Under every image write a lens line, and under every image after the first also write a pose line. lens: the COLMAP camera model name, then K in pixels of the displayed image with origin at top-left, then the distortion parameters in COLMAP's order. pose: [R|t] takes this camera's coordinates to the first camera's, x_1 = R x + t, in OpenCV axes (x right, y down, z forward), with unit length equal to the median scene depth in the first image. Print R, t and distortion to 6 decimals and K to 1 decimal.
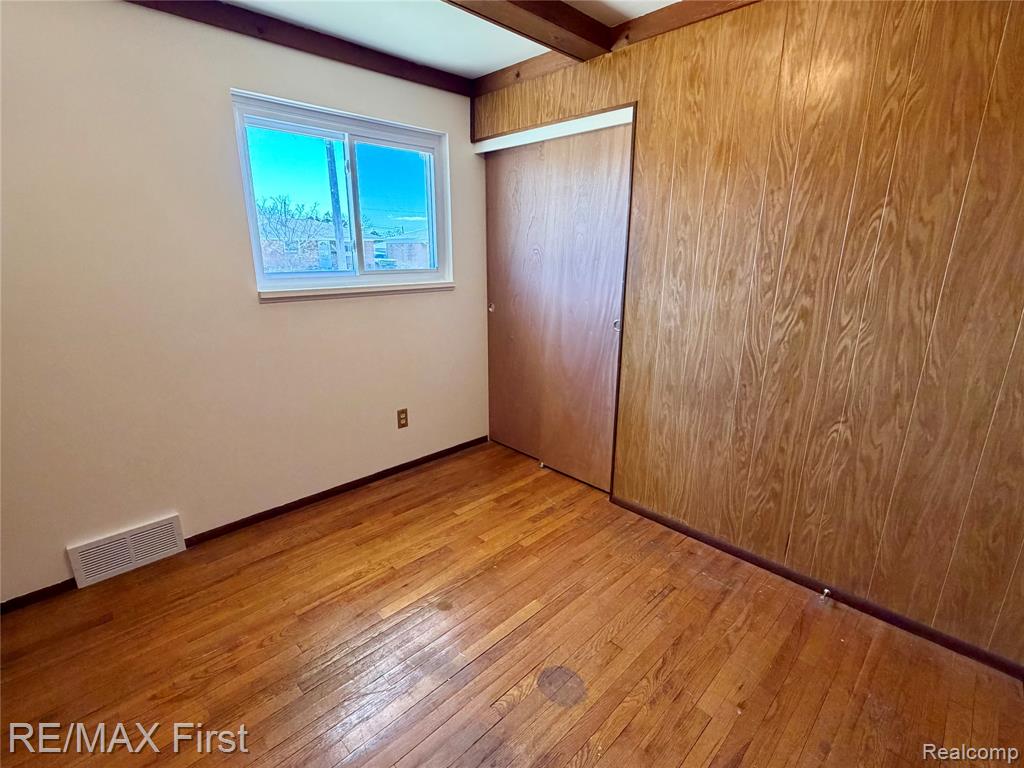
lens RADIAL K [[477.9, 0, 510.3], [0, 477.9, 382.5], [0, 0, 1]] dist [-0.003695, -0.000786]
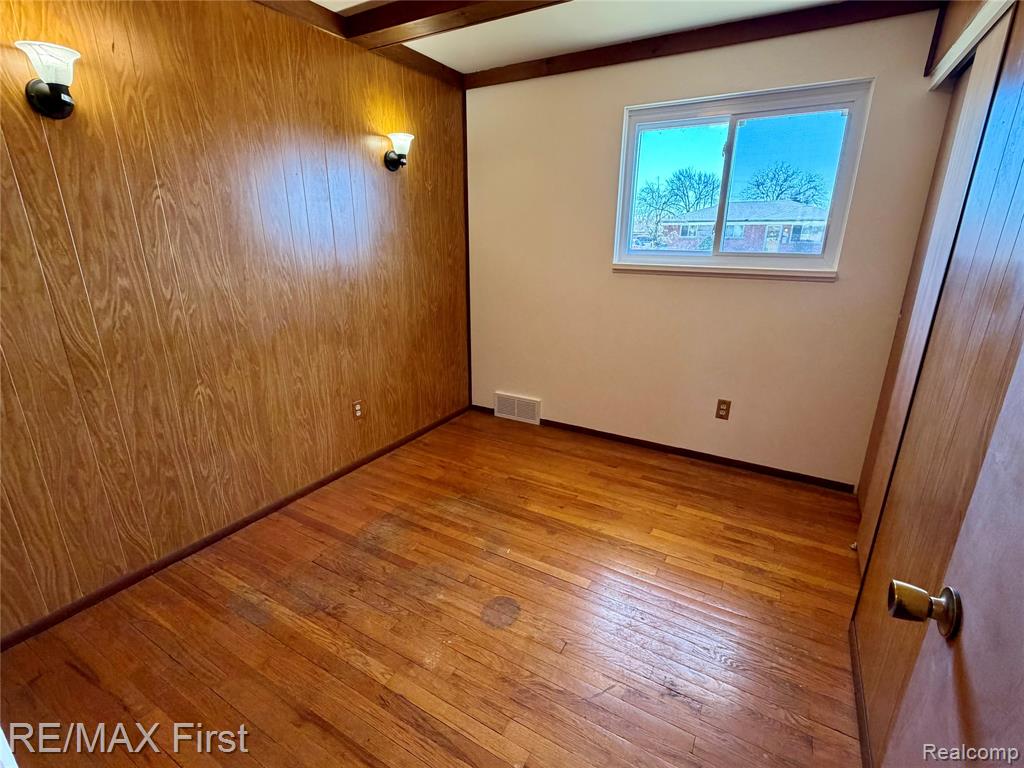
lens RADIAL K [[477.9, 0, 509.7], [0, 477.9, 384.1], [0, 0, 1]] dist [-0.003695, -0.000786]
pose [[0.264193, 0.288391, -0.920344, 0.590954], [-0.259165, 0.940379, 0.220273, -0.080987], [0.928997, 0.180327, 0.323182, 0.321082]]
